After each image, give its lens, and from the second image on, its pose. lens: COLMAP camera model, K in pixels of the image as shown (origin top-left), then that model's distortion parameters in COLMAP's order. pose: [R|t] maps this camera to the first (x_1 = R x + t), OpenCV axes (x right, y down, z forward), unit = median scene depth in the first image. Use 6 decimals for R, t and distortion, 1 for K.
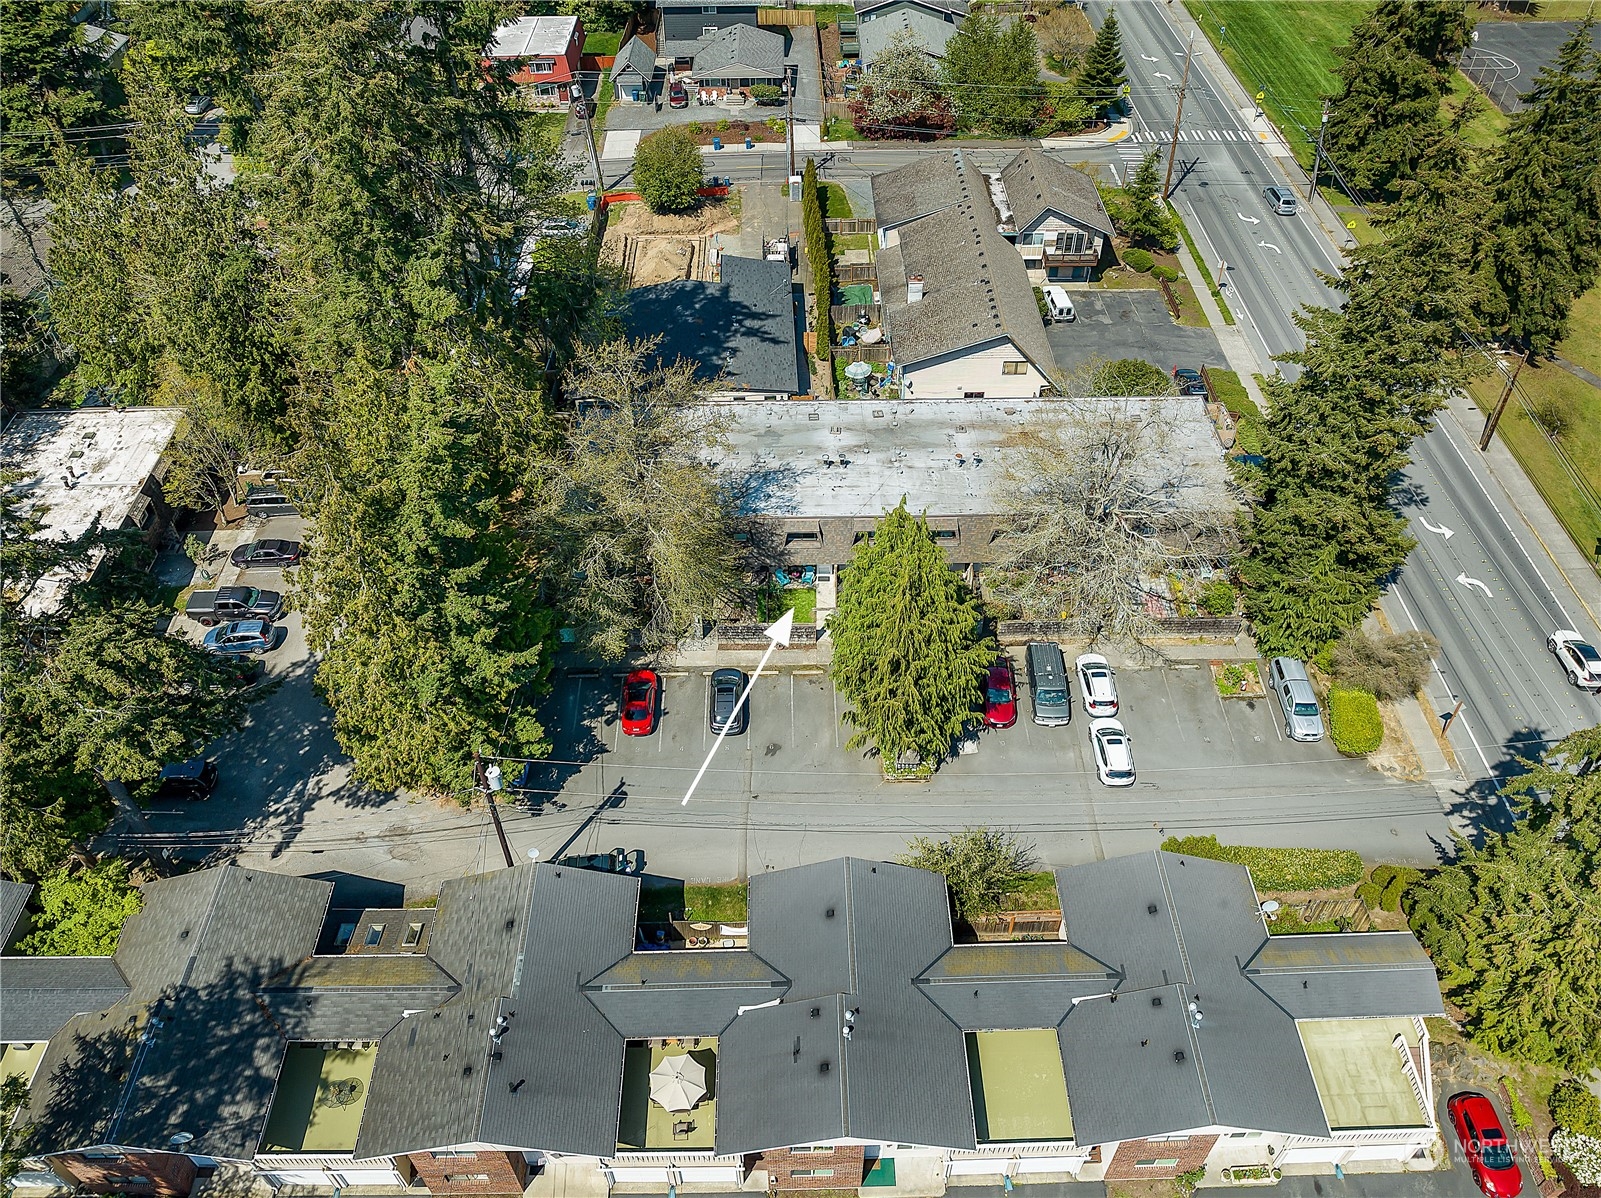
lens RADIAL K [[1127.1, 0, 798.5], [0, 1127.1, 601.7], [0, 0, 1]] dist [-0.034749, -0.003205]
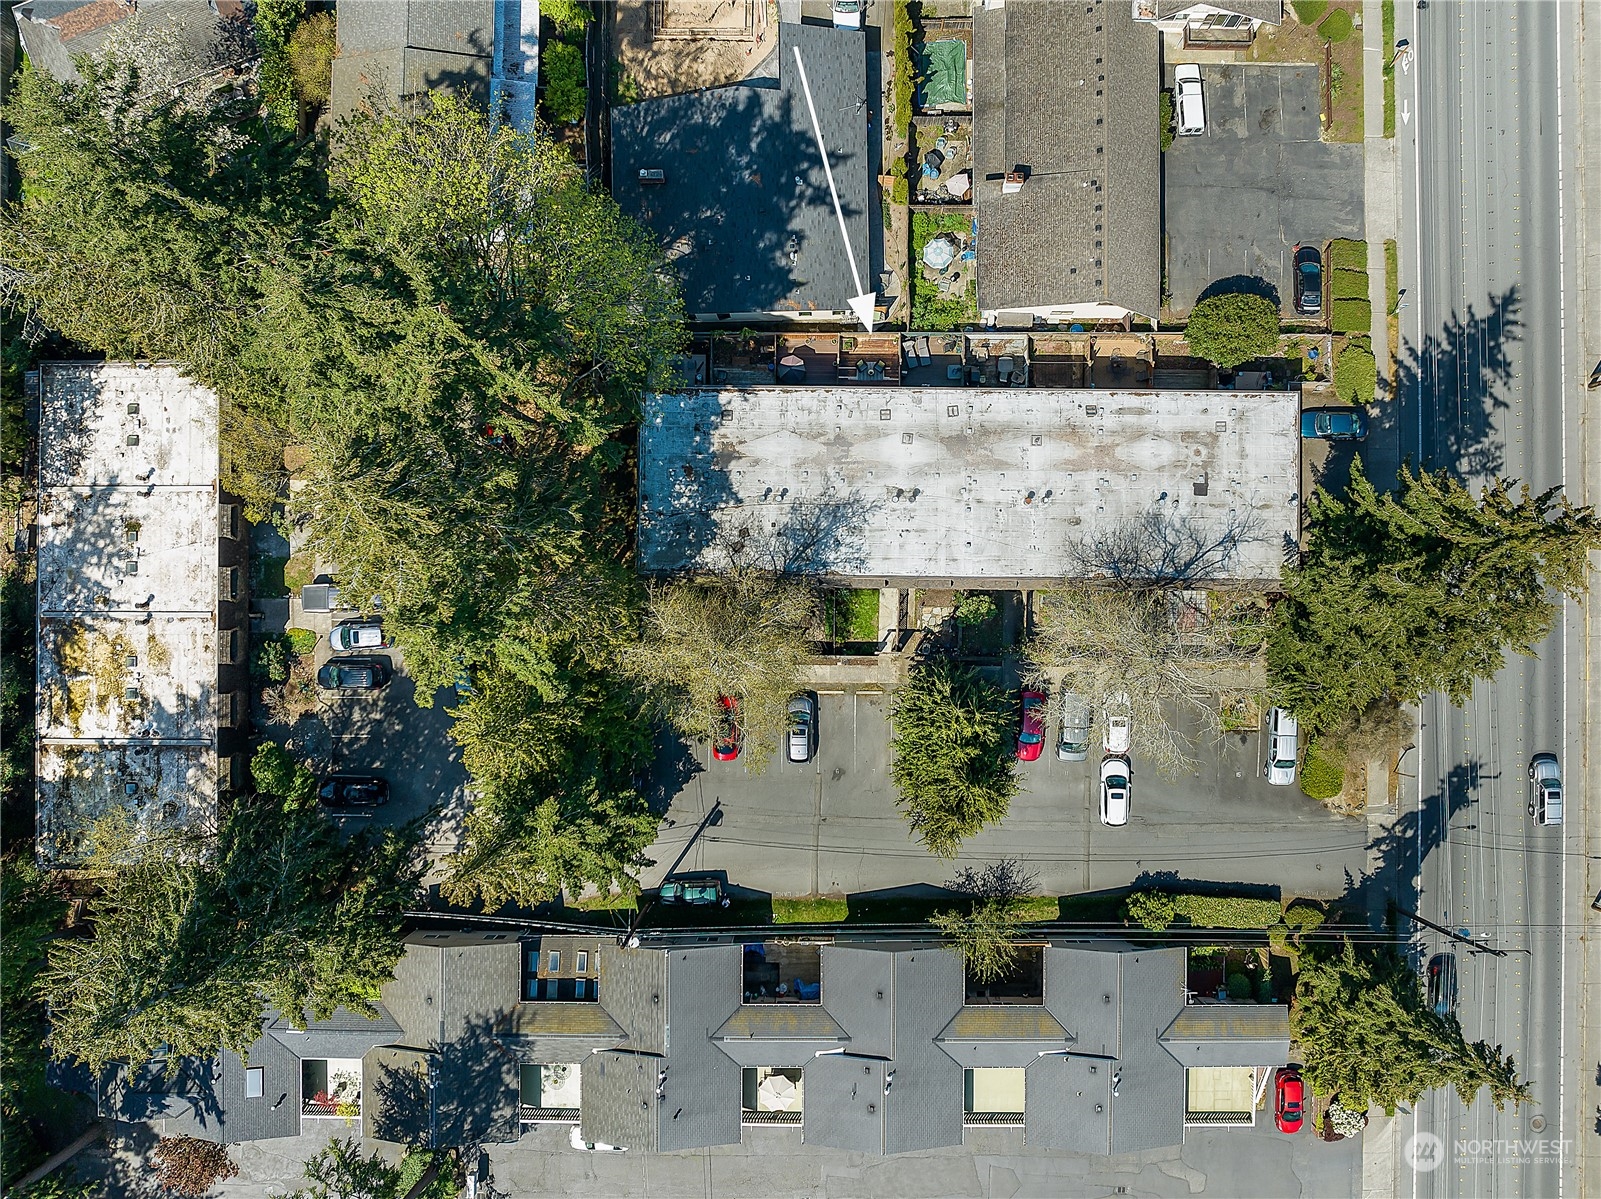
lens RADIAL K [[1127.1, 0, 833.2], [0, 1127.1, 646.8], [0, 0, 1]] dist [-0.034749, -0.003205]
pose [[0.999742, 0.022687, -0.001211, -0.032314], [-0.015980, 0.740079, 0.672330, -0.836218], [0.016150, -0.672137, 0.740251, 0.199952]]
